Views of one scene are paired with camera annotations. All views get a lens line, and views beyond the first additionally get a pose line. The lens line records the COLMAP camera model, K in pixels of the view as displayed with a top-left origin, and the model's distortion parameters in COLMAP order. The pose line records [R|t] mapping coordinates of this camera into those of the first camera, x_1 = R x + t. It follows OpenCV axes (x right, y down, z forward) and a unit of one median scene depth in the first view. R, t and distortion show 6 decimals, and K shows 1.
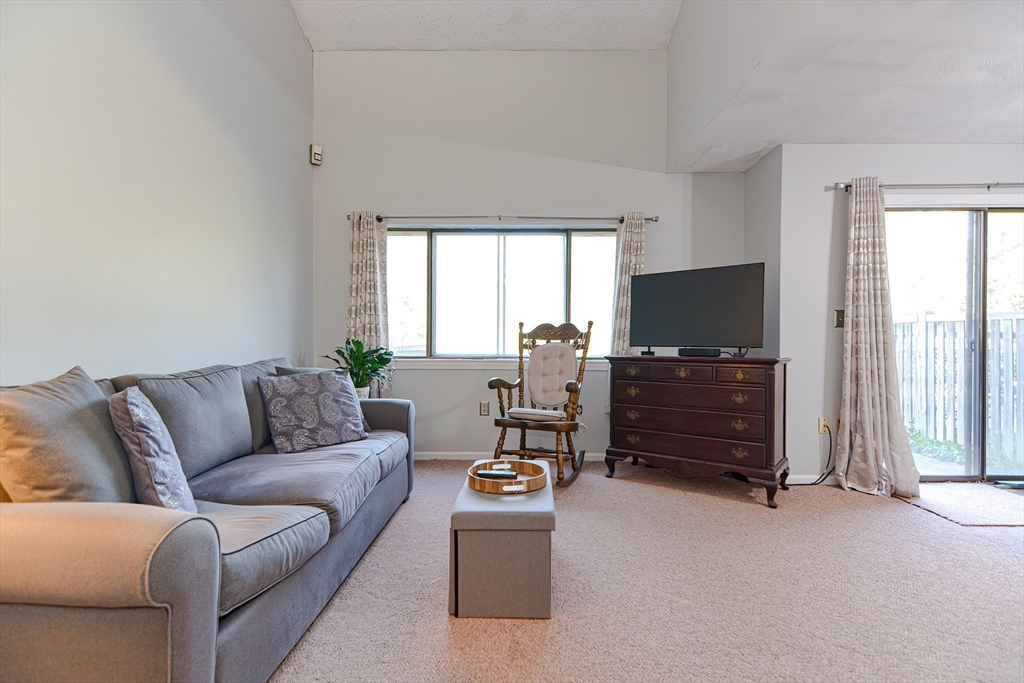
lens RADIAL K [[489.7, 0, 515.9], [0, 489.7, 341.3], [0, 0, 1]] dist [0.015794, -0.007003]
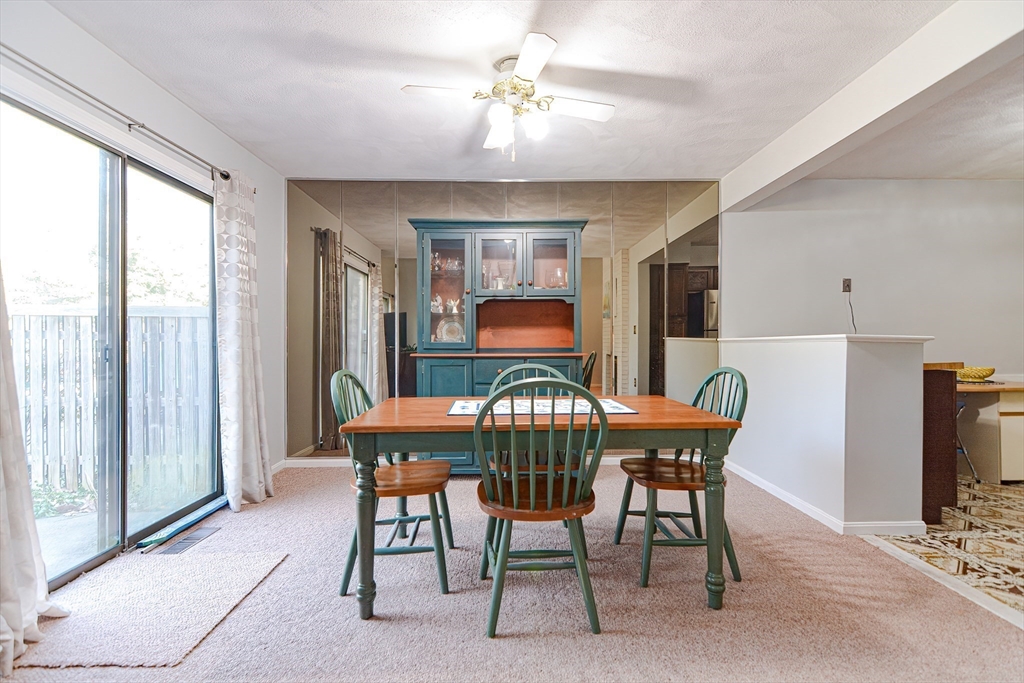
lens RADIAL K [[489.7, 0, 512.7], [0, 489.7, 341.7], [0, 0, 1]] dist [0.015794, -0.007003]
pose [[-0.029045, -0.001586, 0.999577, 0.243658], [-0.002940, 0.999995, 0.001502, -0.009983], [-0.999574, -0.002895, -0.029050, 0.478522]]
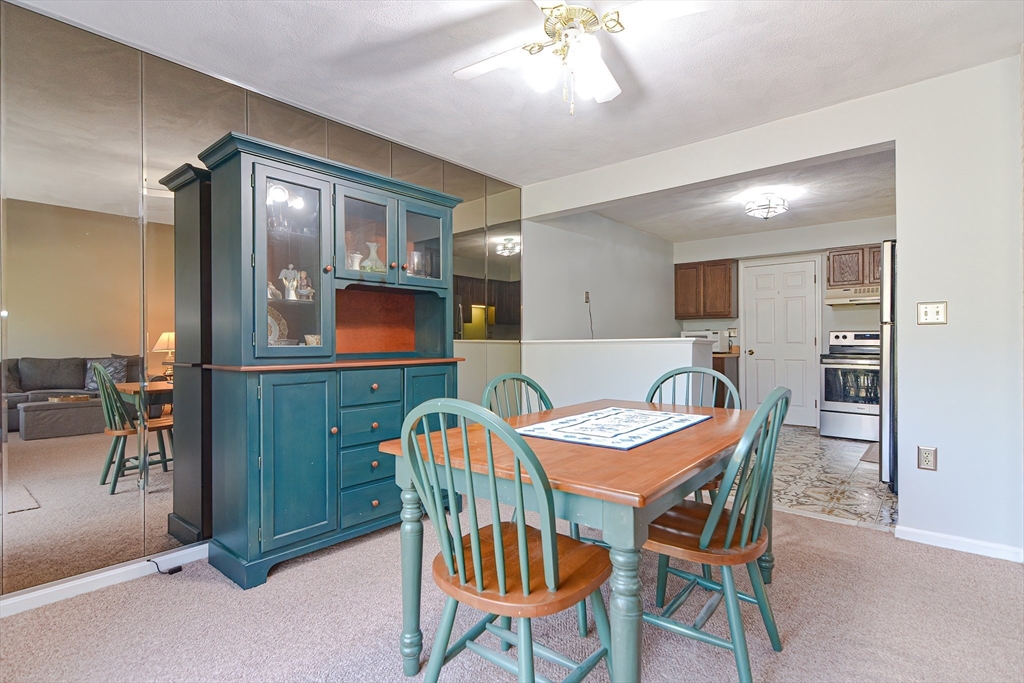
lens RADIAL K [[489.7, 0, 512.4], [0, 489.7, 342.6], [0, 0, 1]] dist [0.015794, -0.007003]
pose [[-0.786847, -0.008930, 0.617083, 0.660178], [-0.007467, 0.999960, 0.004950, -0.017277], [-0.617102, -0.000713, -0.786883, 0.925935]]
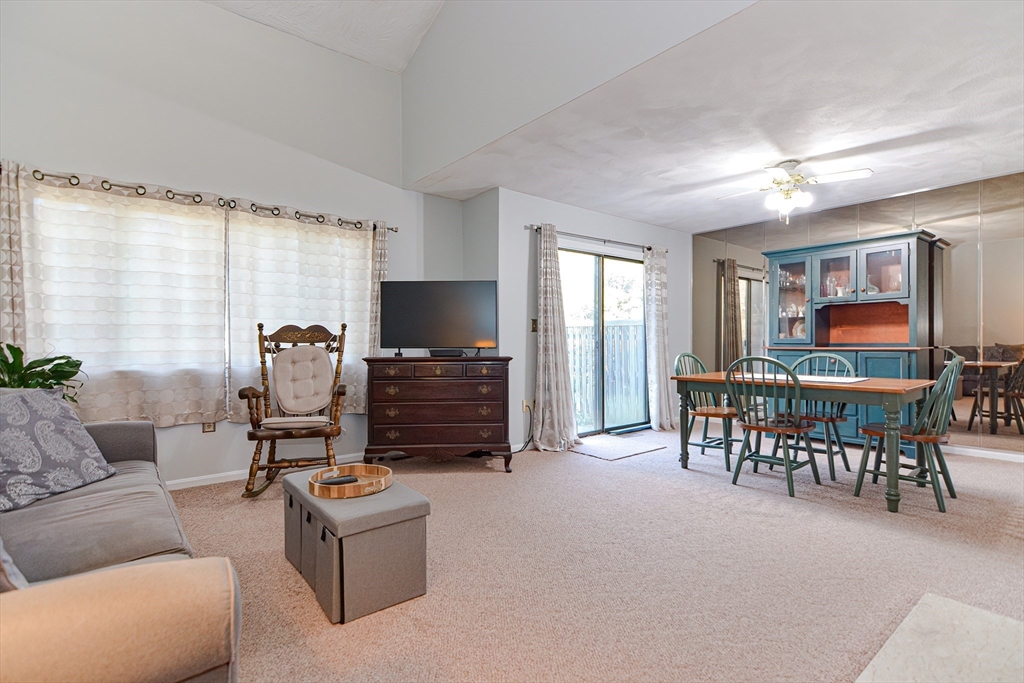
lens RADIAL K [[489.7, 0, 516.7], [0, 489.7, 342.3], [0, 0, 1]] dist [0.015794, -0.007003]
pose [[0.767793, -0.007593, 0.640653, -0.237966], [0.004786, 0.999970, 0.006116, -0.008485], [-0.640680, -0.001629, 0.767806, 0.001034]]
